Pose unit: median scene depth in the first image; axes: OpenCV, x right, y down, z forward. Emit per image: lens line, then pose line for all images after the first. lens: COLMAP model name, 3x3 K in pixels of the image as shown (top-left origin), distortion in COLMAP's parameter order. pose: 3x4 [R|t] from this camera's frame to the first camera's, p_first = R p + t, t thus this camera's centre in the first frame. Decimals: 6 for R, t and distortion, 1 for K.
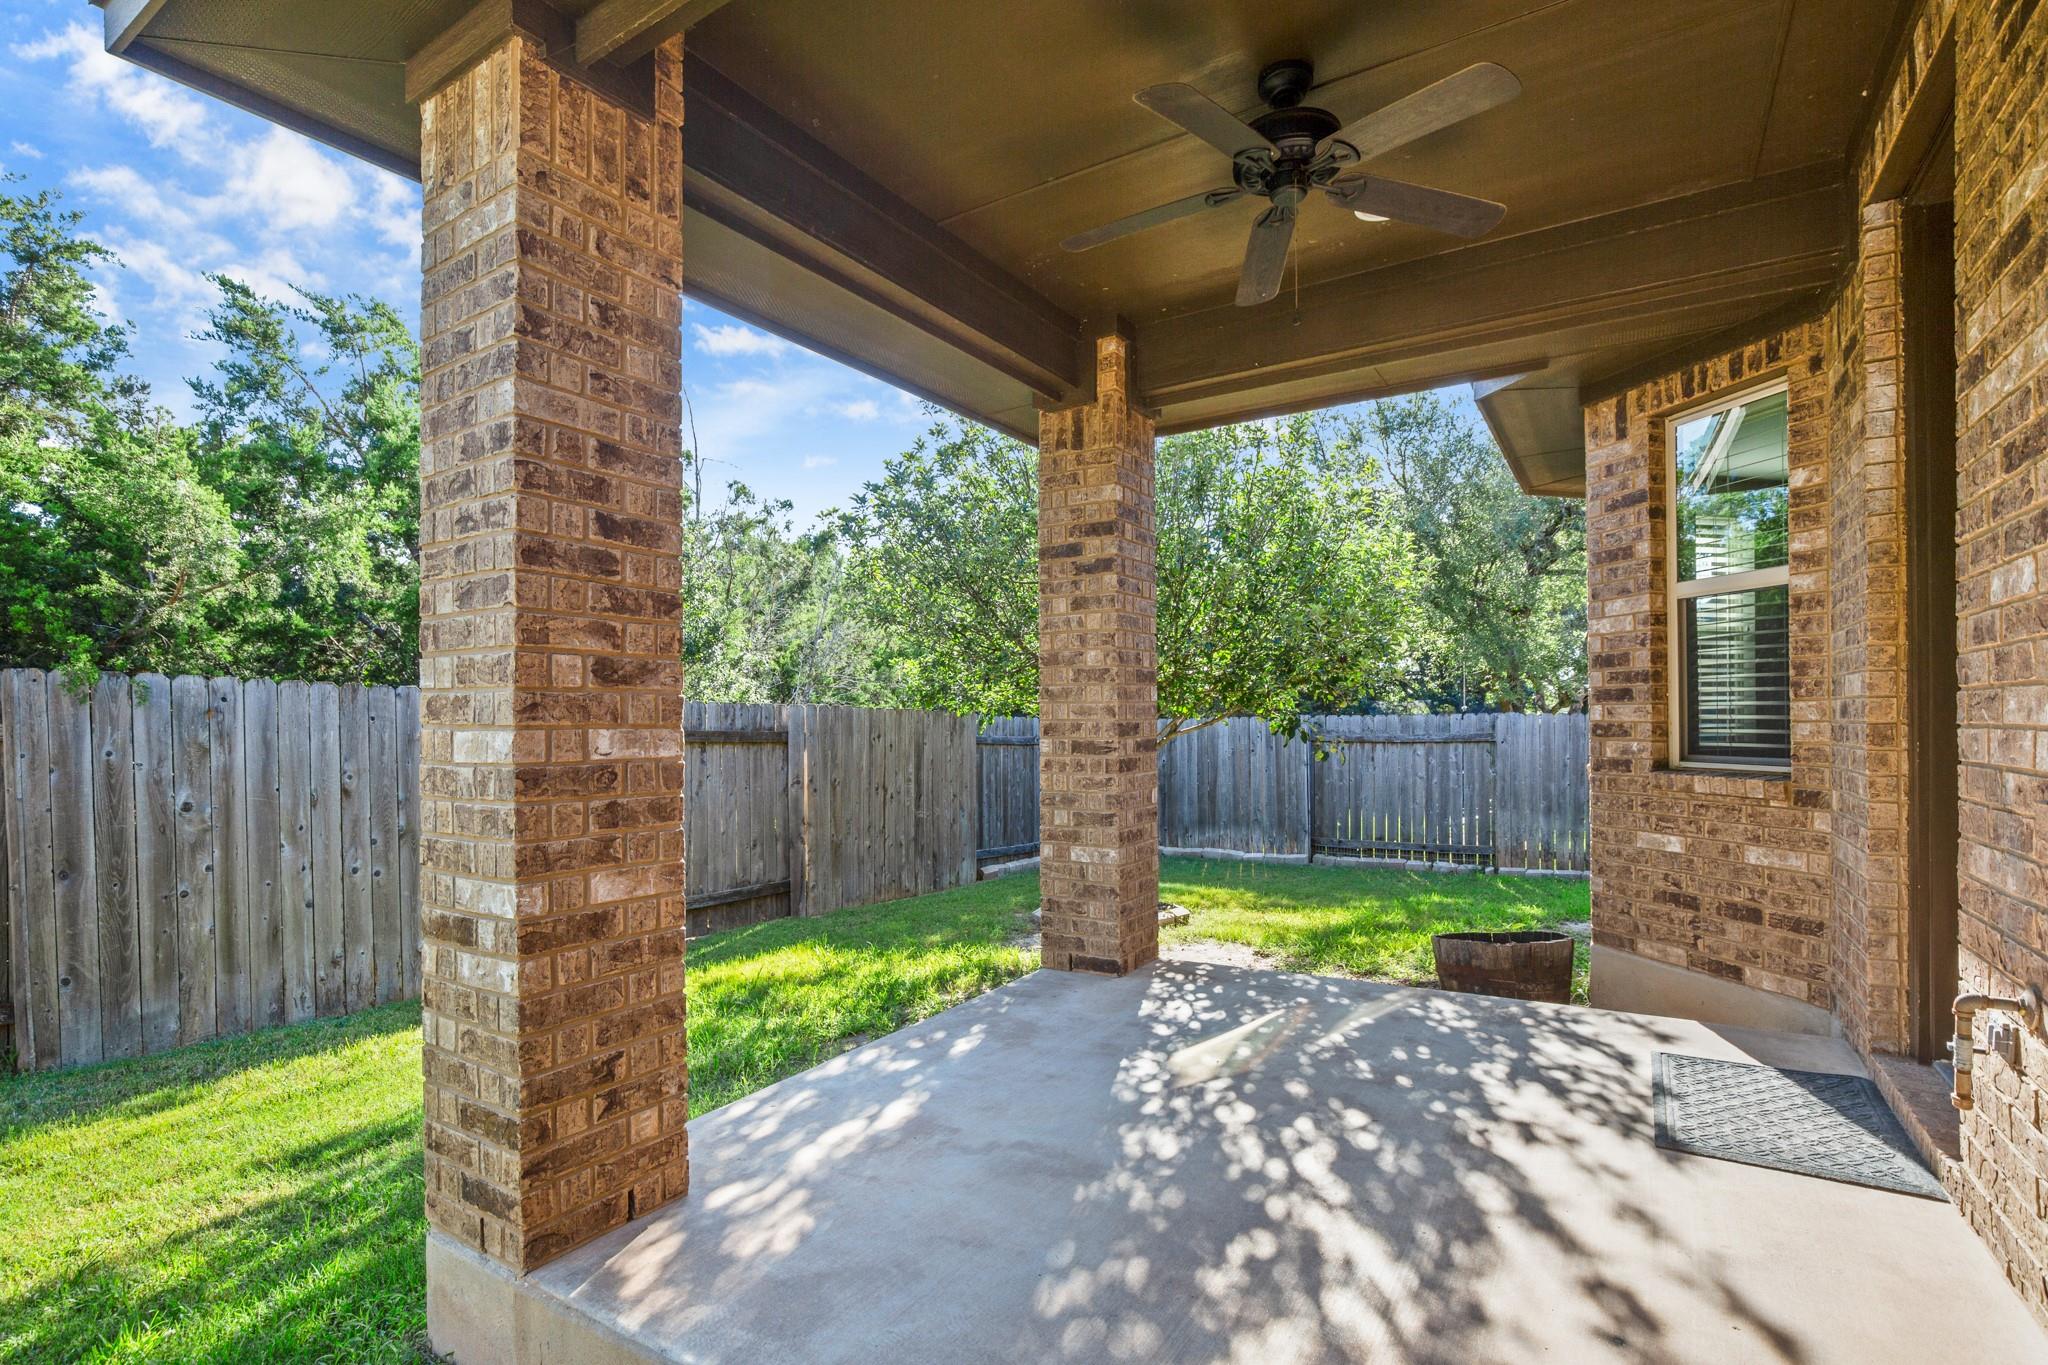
lens RADIAL K [[933.0, 0, 959.6], [0, 933.0, 714.8], [0, 0, 1]] dist [0.005191, -0.000163]
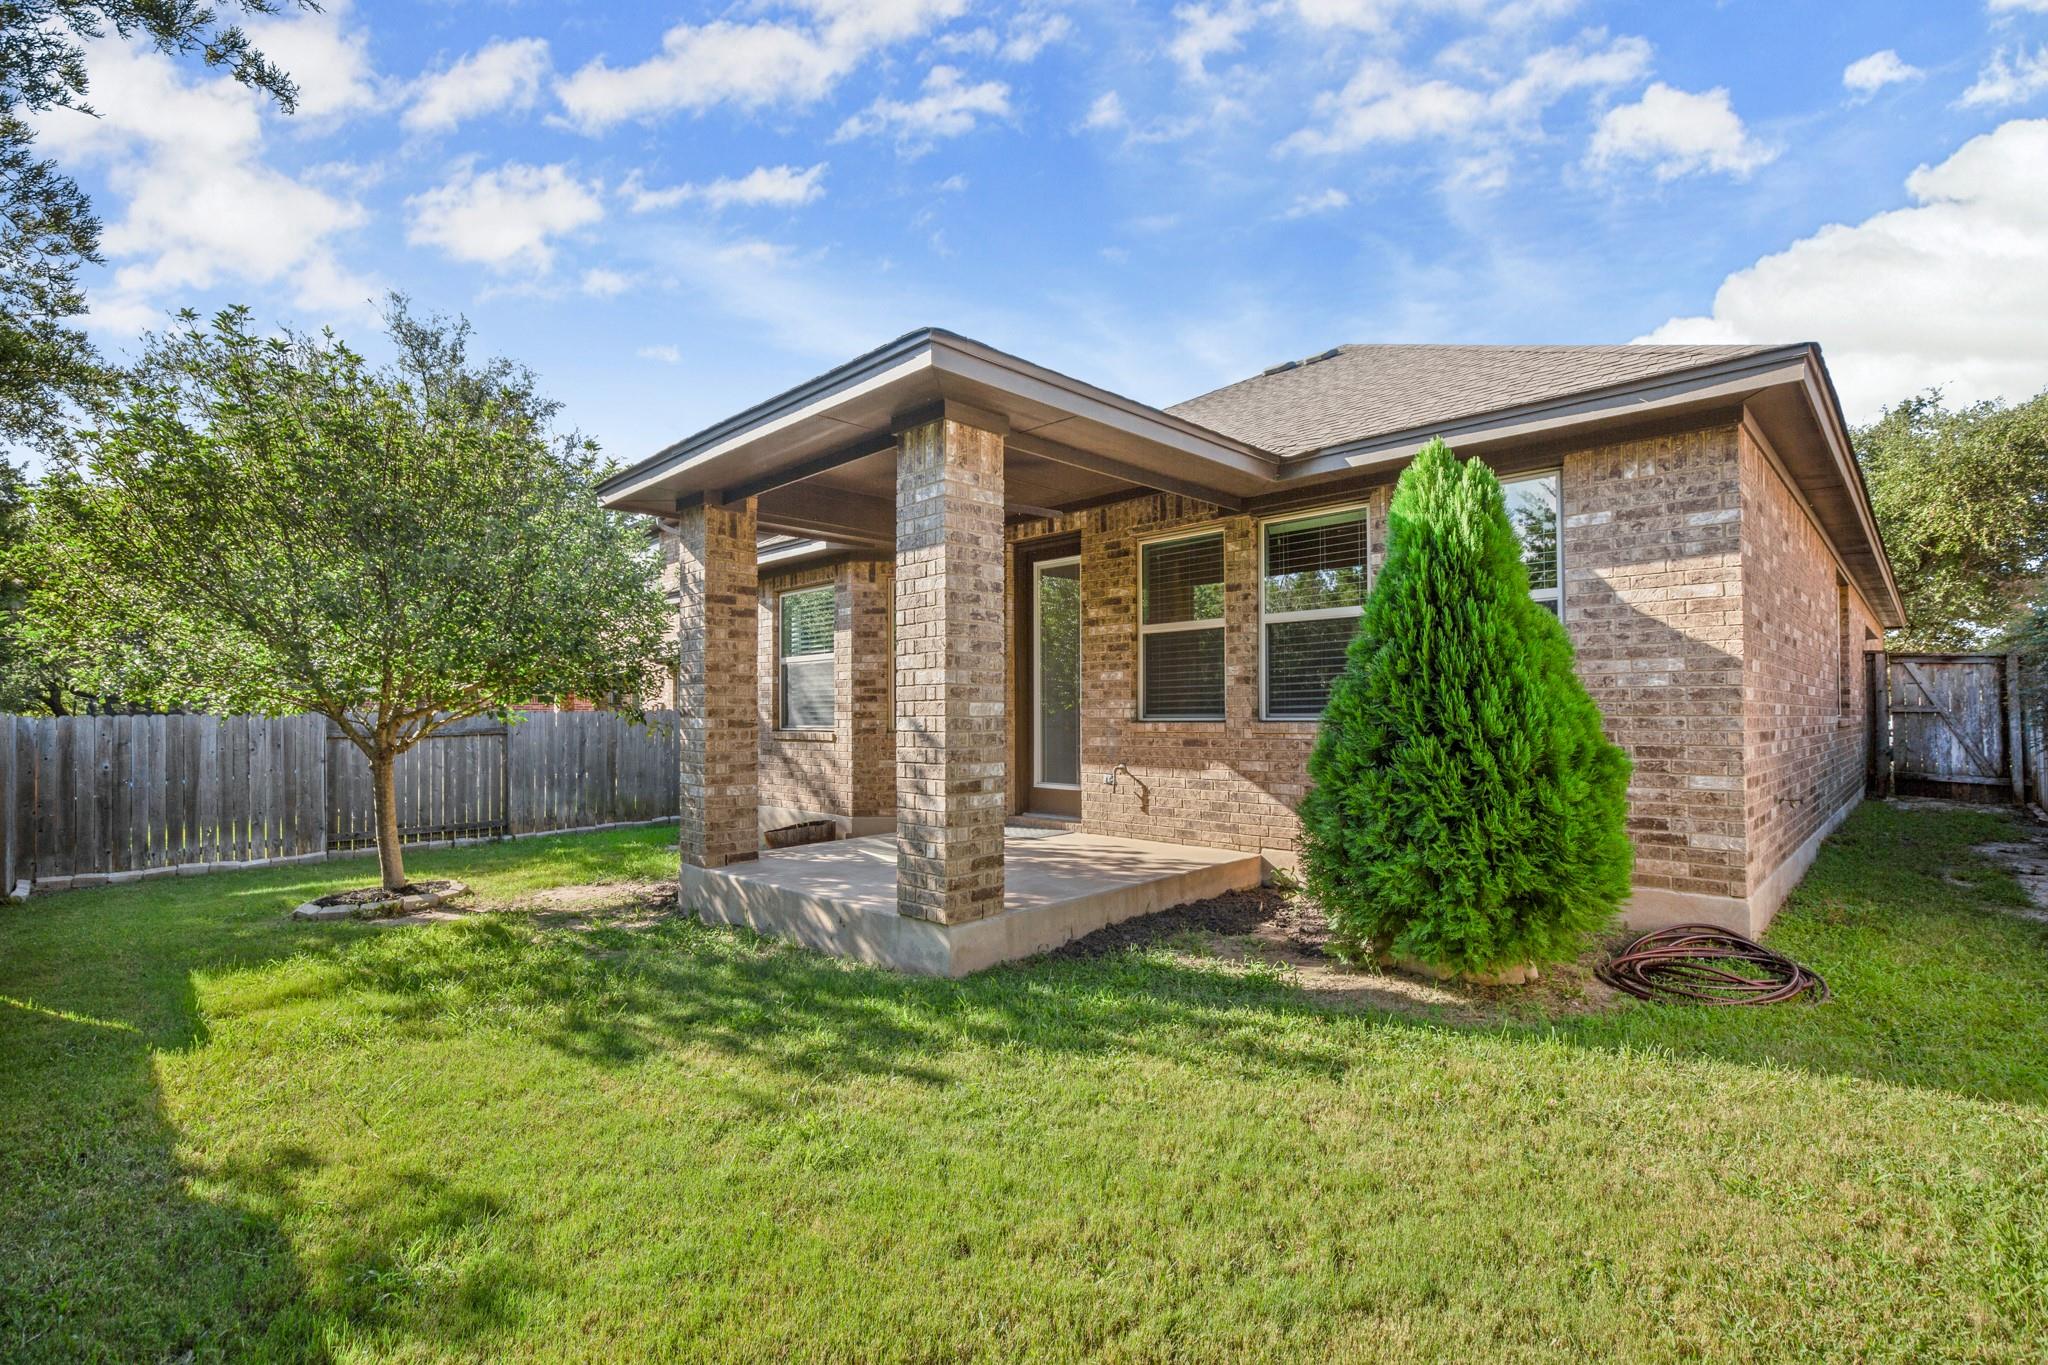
lens RADIAL K [[933.0, 0, 1007.4], [0, 933.0, 696.5], [0, 0, 1]] dist [0.005191, -0.000163]
pose [[0.251909, 0.025269, 0.967421, -1.300067], [-0.001123, 0.999666, -0.025819, 0.028837], [-0.967750, 0.005417, 0.251853, 0.141274]]
